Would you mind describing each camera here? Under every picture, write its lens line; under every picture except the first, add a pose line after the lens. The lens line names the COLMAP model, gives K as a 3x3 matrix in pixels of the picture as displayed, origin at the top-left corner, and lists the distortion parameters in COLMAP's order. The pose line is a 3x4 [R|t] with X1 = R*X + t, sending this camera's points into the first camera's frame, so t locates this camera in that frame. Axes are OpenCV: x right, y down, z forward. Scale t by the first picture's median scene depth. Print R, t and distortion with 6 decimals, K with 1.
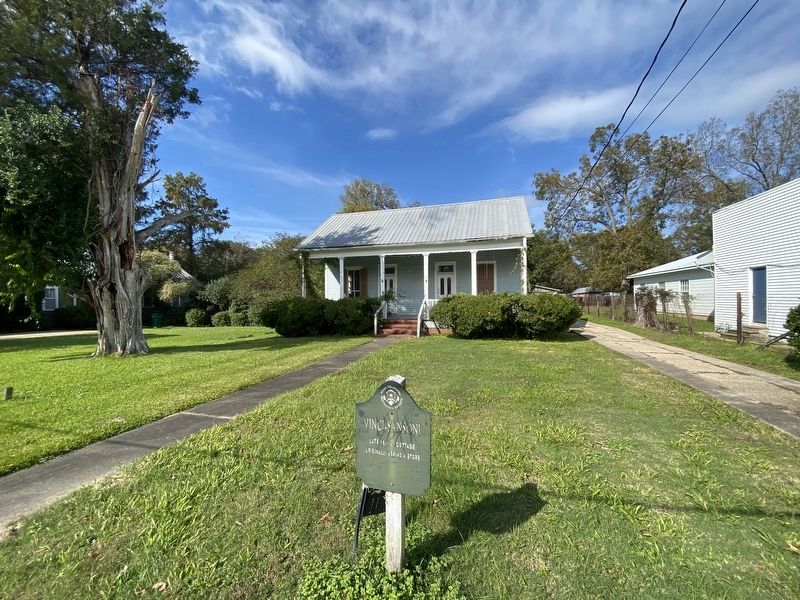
lens RADIAL K [[327.6, 0, 400.0], [0, 327.6, 300.0], [0, 0, 1]] dist [0.020078, -0.019355]
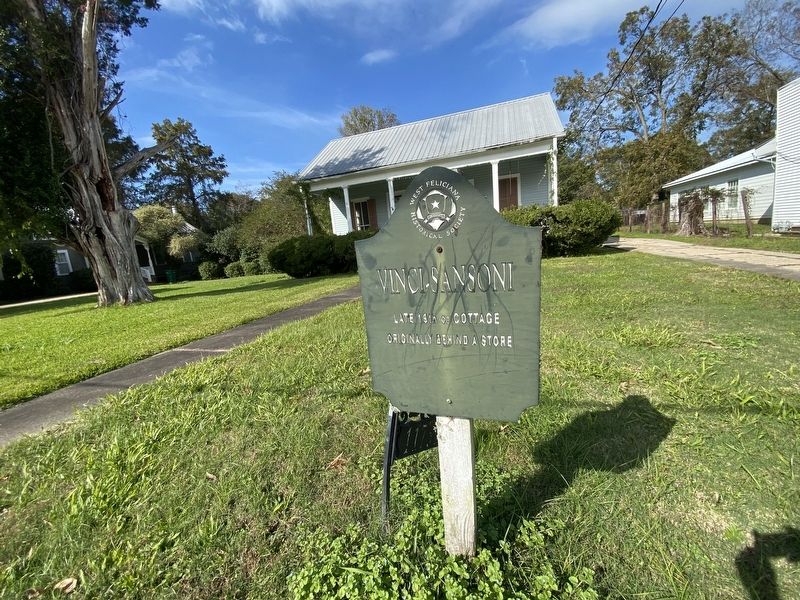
lens RADIAL K [[327.6, 0, 400.0], [0, 327.6, 300.0], [0, 0, 1]] dist [0.020078, -0.019355]
pose [[0.995619, -0.077474, -0.052347, -0.010959], [0.085385, 0.981503, 0.171350, 0.060929], [0.038103, -0.175069, 0.983819, 0.103342]]
